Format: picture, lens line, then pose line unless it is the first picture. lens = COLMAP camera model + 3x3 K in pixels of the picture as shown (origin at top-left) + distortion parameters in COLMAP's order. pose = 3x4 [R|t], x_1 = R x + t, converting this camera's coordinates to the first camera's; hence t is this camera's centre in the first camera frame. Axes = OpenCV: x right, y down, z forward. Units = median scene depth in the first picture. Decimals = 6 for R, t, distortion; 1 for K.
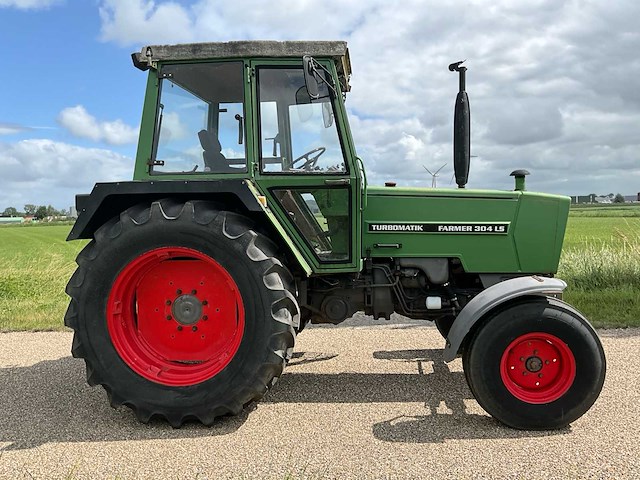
lens RADIAL K [[529.6, 0, 319.5], [0, 529.6, 235.9], [0, 0, 1]] dist [0.101779, -0.201285]
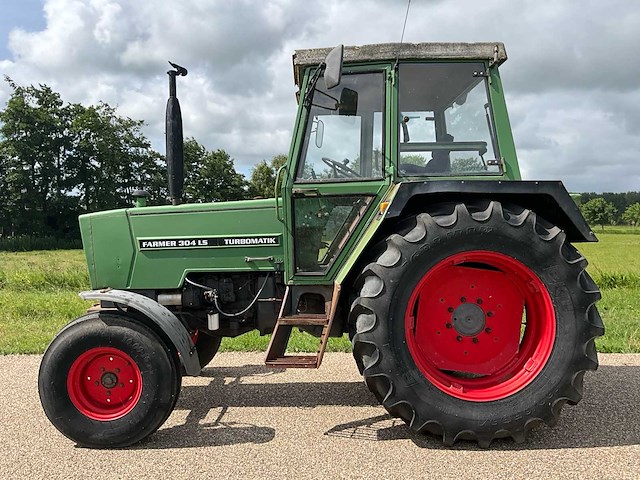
lens RADIAL K [[529.6, 0, 319.5], [0, 529.6, 235.9], [0, 0, 1]] dist [0.101779, -0.201285]
pose [[-0.992819, 0.034008, -0.114693, 0.149627], [0.025786, 0.997040, 0.072428, -0.103689], [0.116817, 0.068951, -0.990757, 2.179747]]
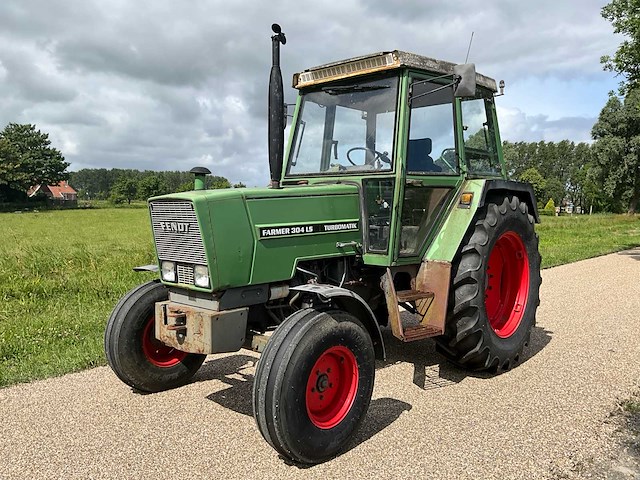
lens RADIAL K [[527.6, 0, 313.1], [0, 527.6, 233.5], [0, 0, 1]] dist [0.081755, -0.182801]
pose [[-0.607121, 0.064823, -0.791961, 0.995073], [-0.036507, 0.993339, 0.109293, -0.120028], [0.793770, 0.095266, -0.600710, 1.737933]]
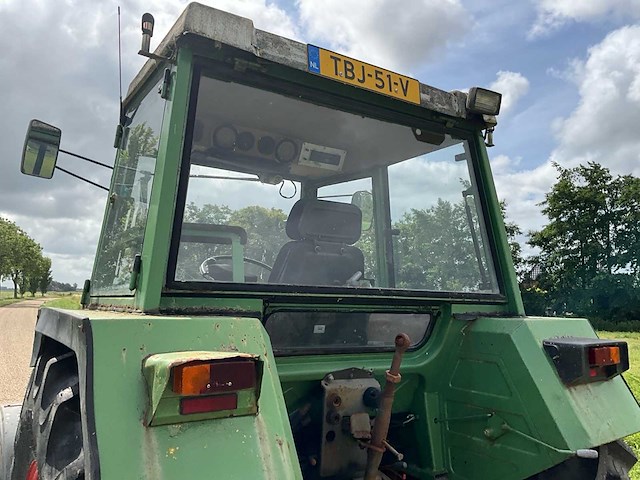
lens RADIAL K [[529.6, 0, 319.5], [0, 529.6, 235.9], [0, 0, 1]] dist [0.101779, -0.201285]
pose [[-0.615922, 0.109227, 0.780199, -0.641282], [0.042005, 0.993486, -0.105926, -0.128864], [-0.786687, -0.032470, -0.616498, 1.461726]]
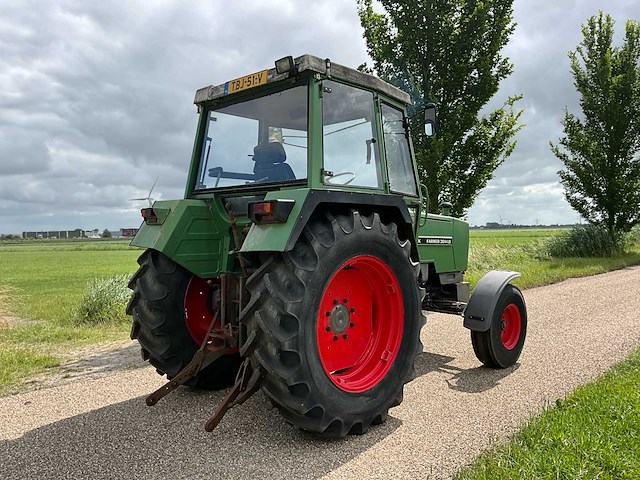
lens RADIAL K [[527.6, 0, 313.1], [0, 527.6, 233.5], [0, 0, 1]] dist [0.081755, -0.182801]
pose [[0.626721, 0.015680, 0.779086, -1.025144], [0.038047, 0.997989, -0.050692, 0.023920], [-0.778314, 0.061412, 0.624865, 0.382363]]
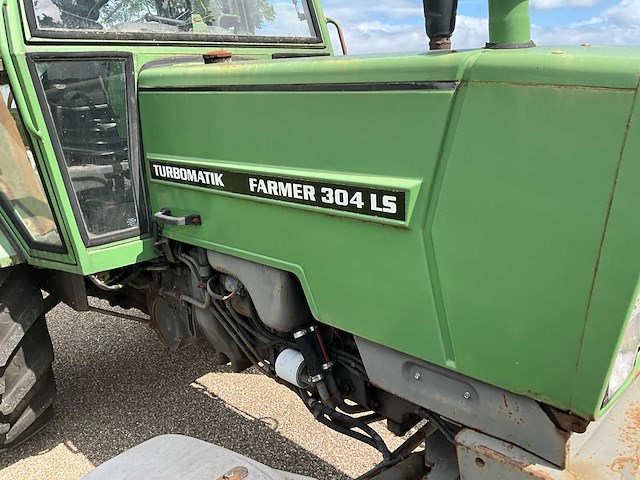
lens RADIAL K [[529.6, 0, 319.5], [0, 529.6, 235.9], [0, 0, 1]] dist [0.101779, -0.201285]
pose [[0.772851, 0.128567, -0.621428, 0.483734], [0.013536, 0.975699, 0.218696, -0.057271], [0.634444, -0.177431, 0.752329, 0.770652]]
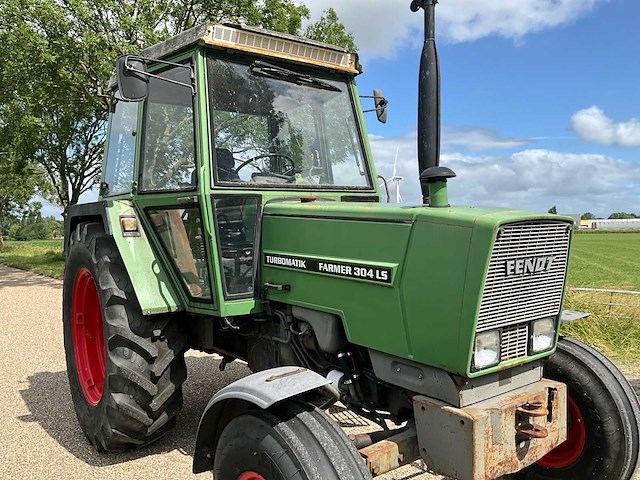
lens RADIAL K [[529.6, 0, 319.5], [0, 529.6, 235.9], [0, 0, 1]] dist [0.101779, -0.201285]
pose [[0.670494, 0.026498, -0.741441, 0.709260], [-0.038154, 0.999271, 0.001209, -0.052862], [0.740933, 0.027478, 0.671017, 0.572178]]
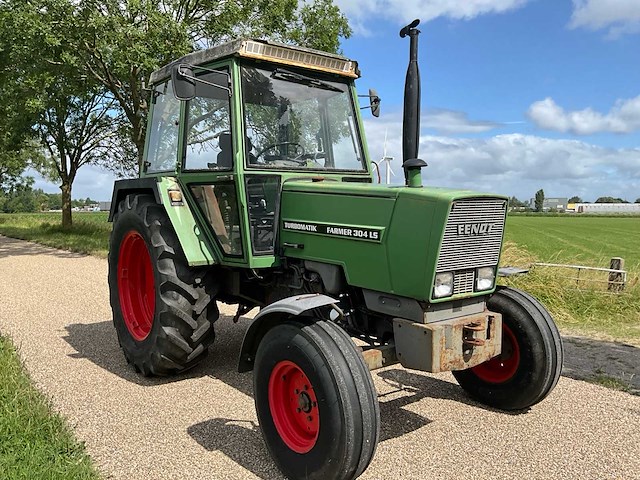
lens RADIAL K [[529.6, 0, 319.5], [0, 529.6, 235.9], [0, 0, 1]] dist [0.101779, -0.201285]
pose [[0.684049, 0.068805, -0.726184, 0.856425], [-0.057680, 0.997526, 0.040181, -0.039146], [0.727152, 0.014401, 0.686325, 0.398484]]
